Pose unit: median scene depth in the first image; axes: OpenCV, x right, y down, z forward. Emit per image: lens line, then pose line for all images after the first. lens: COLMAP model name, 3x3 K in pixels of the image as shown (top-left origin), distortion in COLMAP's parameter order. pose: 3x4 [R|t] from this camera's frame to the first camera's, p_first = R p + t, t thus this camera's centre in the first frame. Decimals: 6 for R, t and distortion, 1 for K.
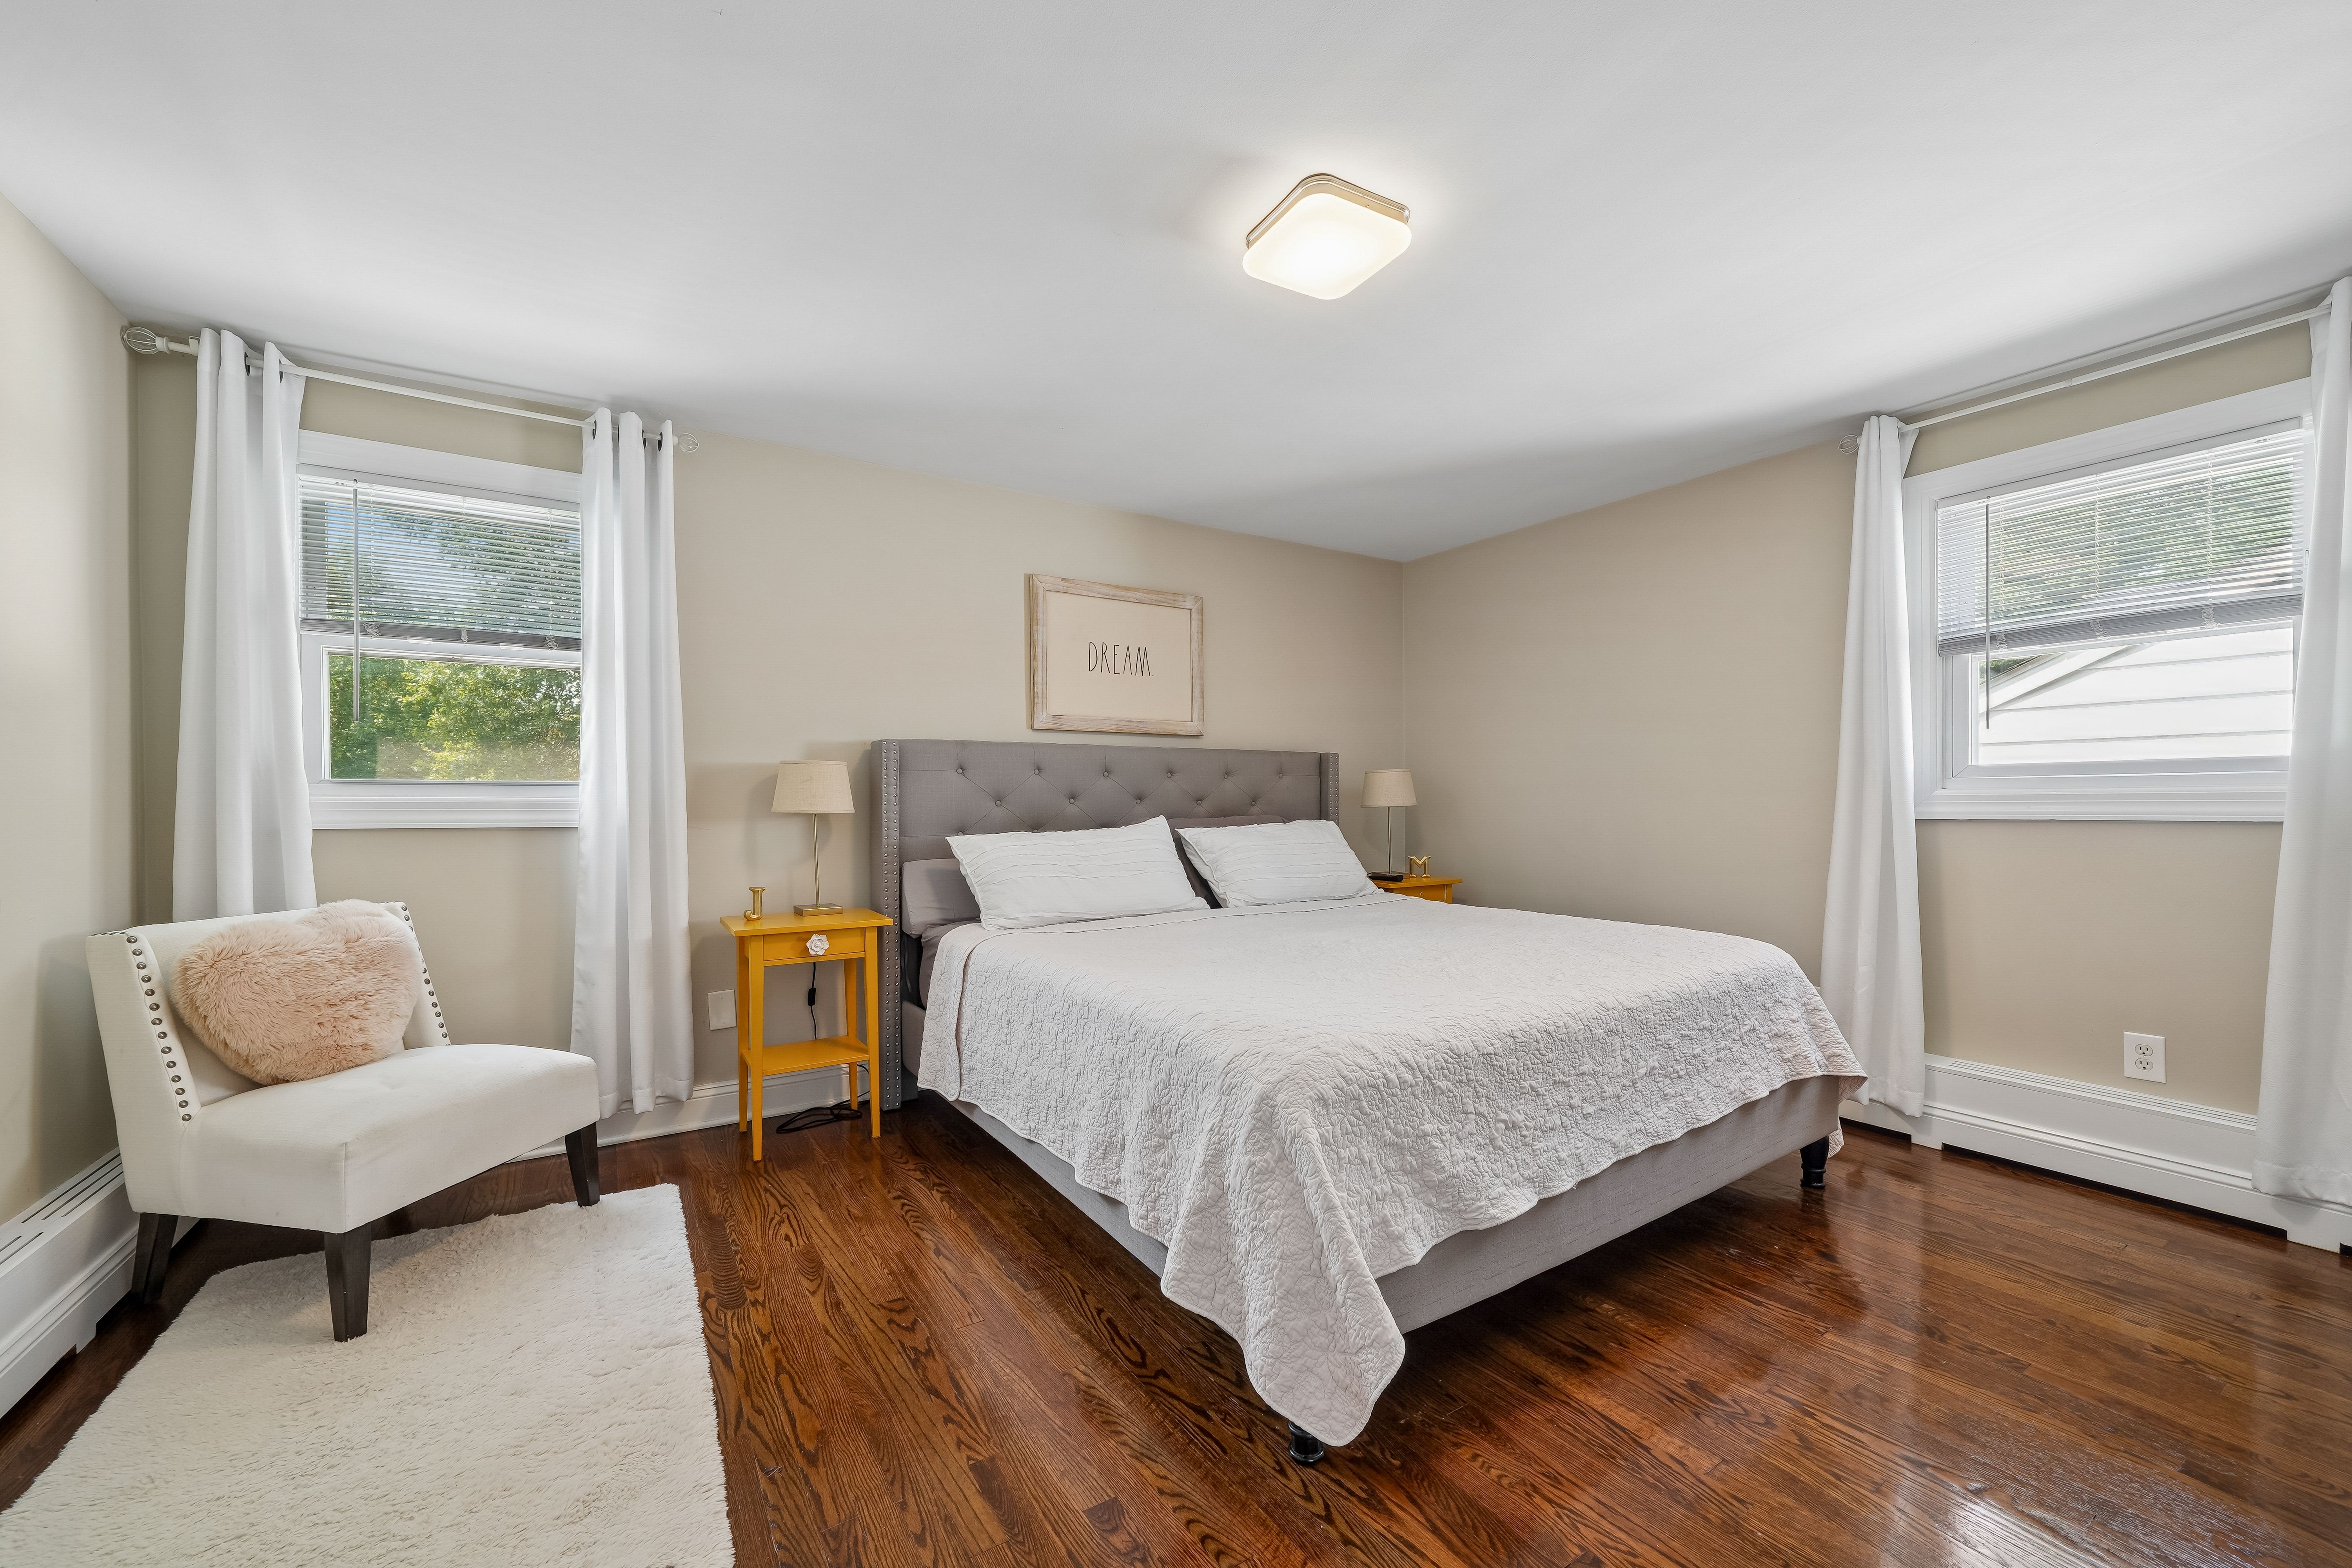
lens RADIAL K [[897.4, 0, 1177.7], [0, 897.4, 802.8], [0, 0, 1]] dist [-0.003955, -0.000171]
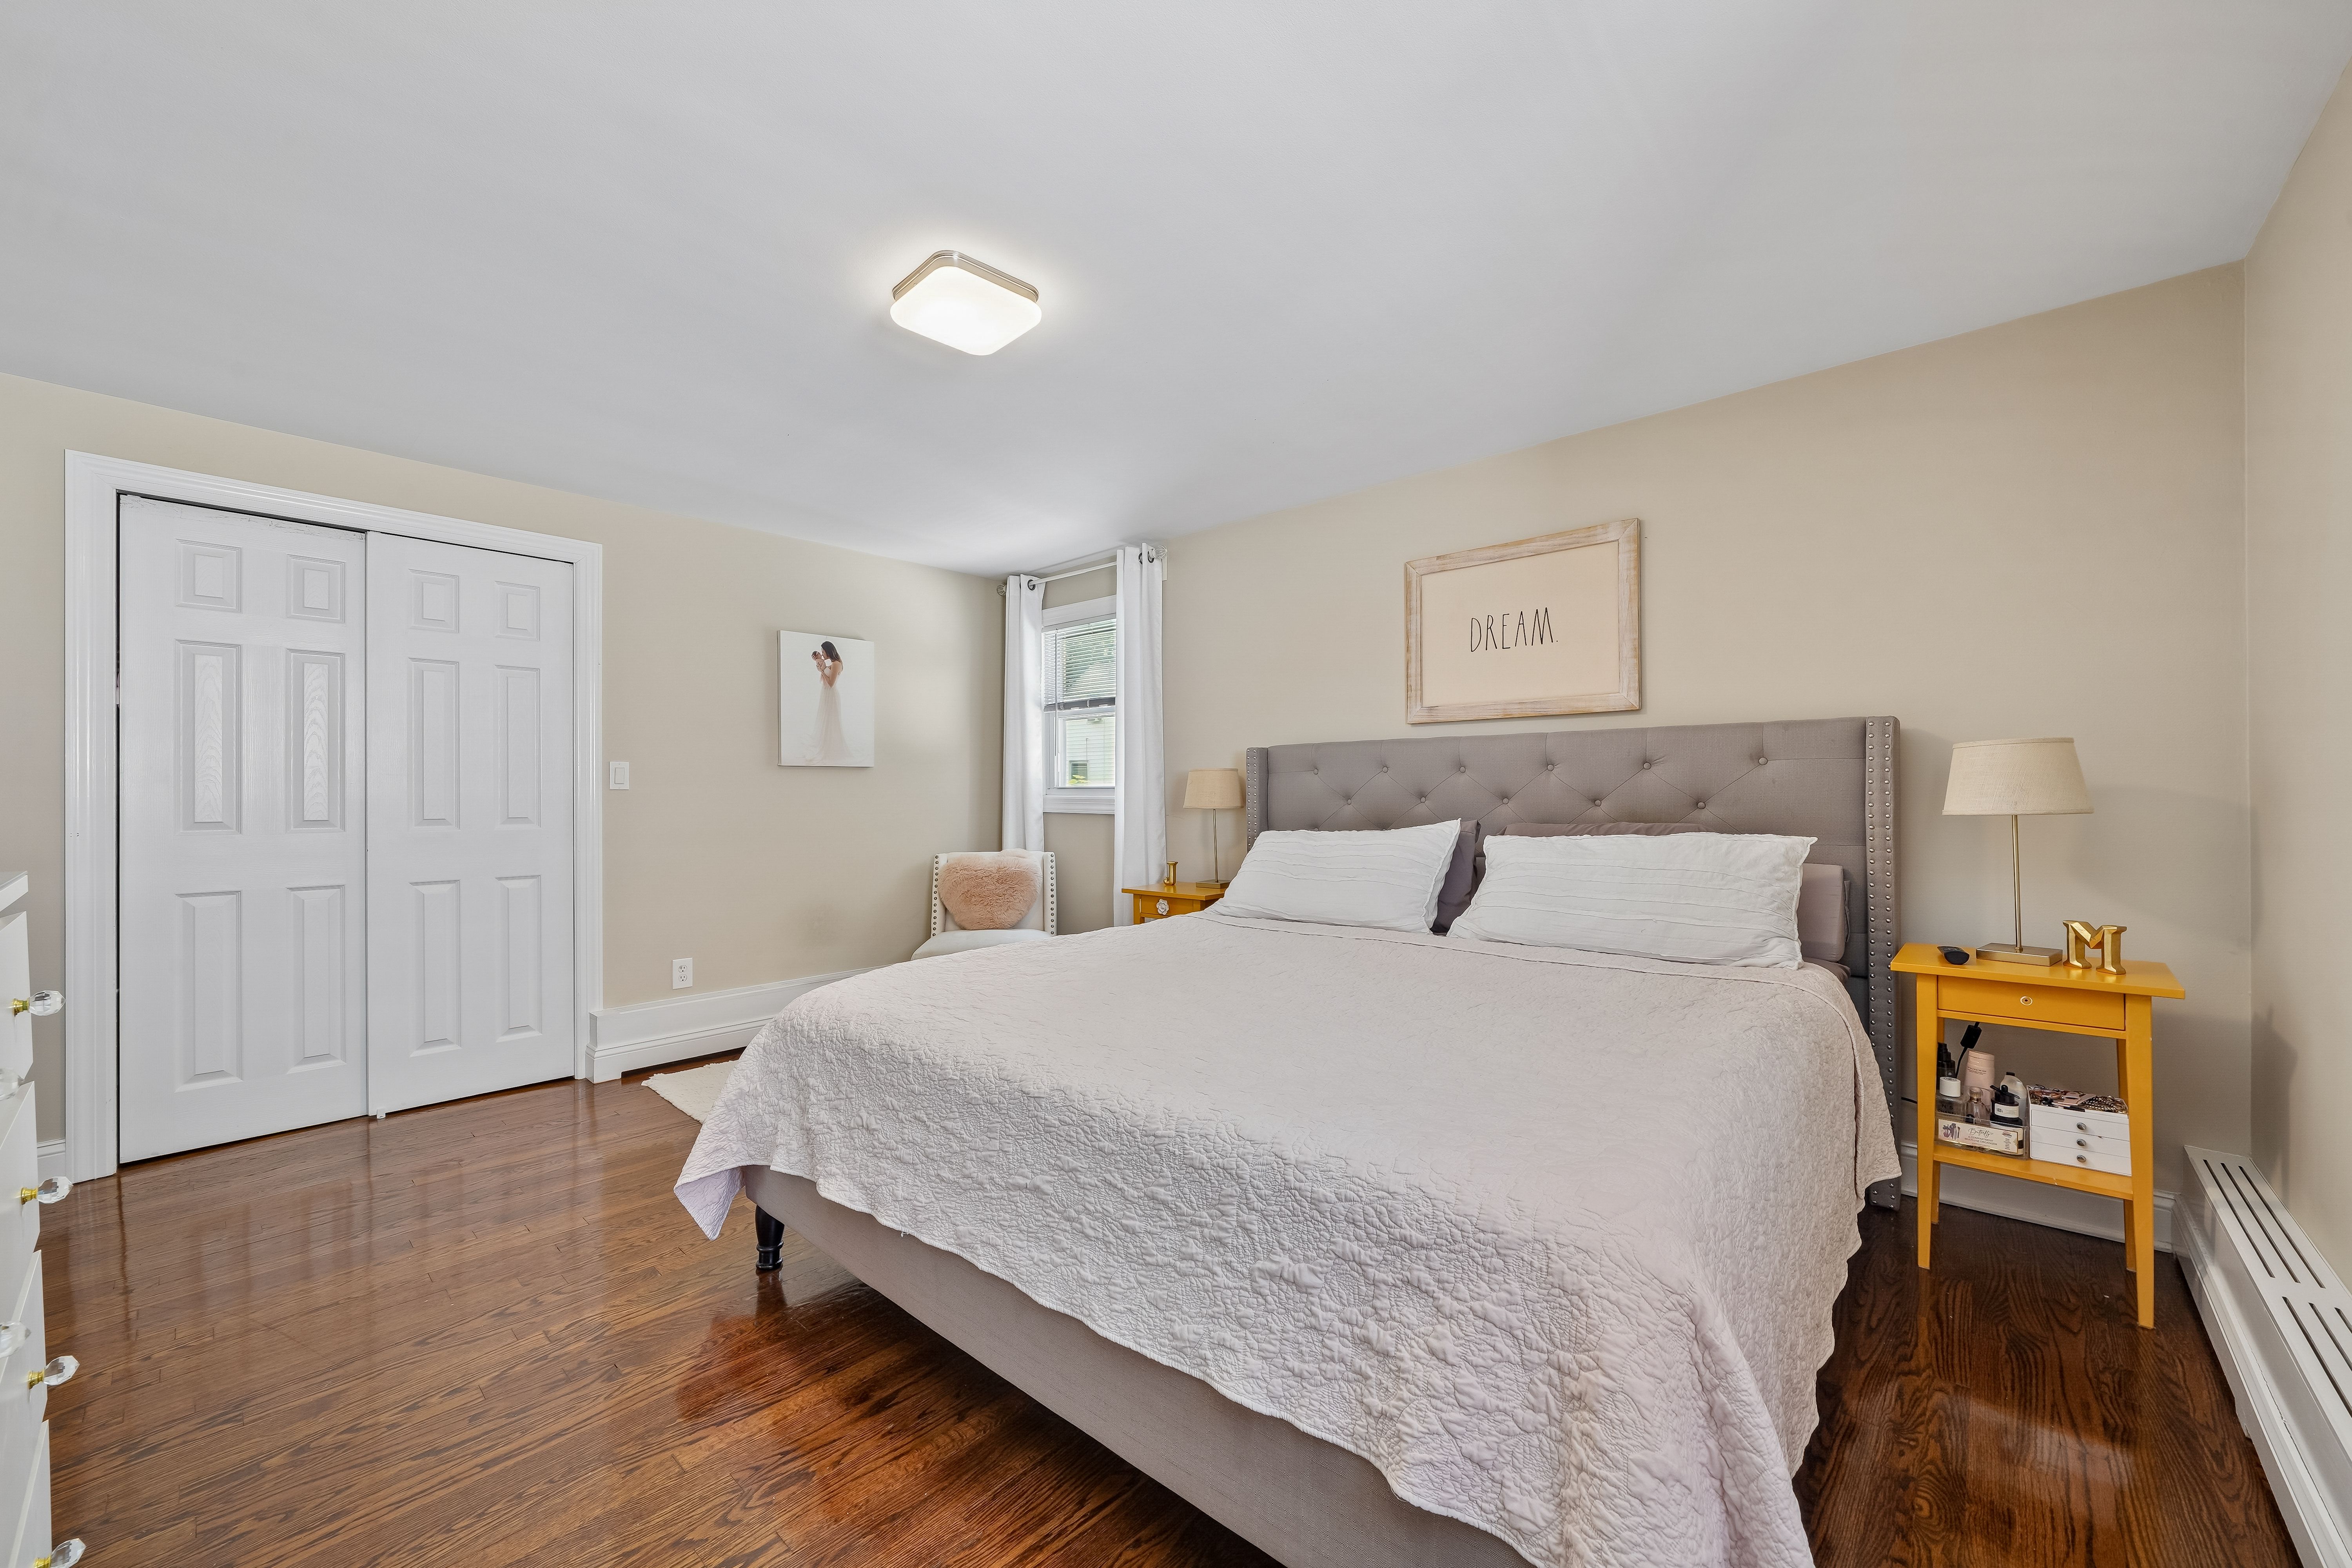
lens RADIAL K [[897.4, 0, 1177.9], [0, 897.4, 783.1], [0, 0, 1]] dist [-0.003955, -0.000171]
pose [[0.273887, -0.004825, -0.961750, 0.718547], [0.000743, 0.999988, -0.004806, -0.015137], [0.961761, 0.000601, 0.273888, 0.520402]]
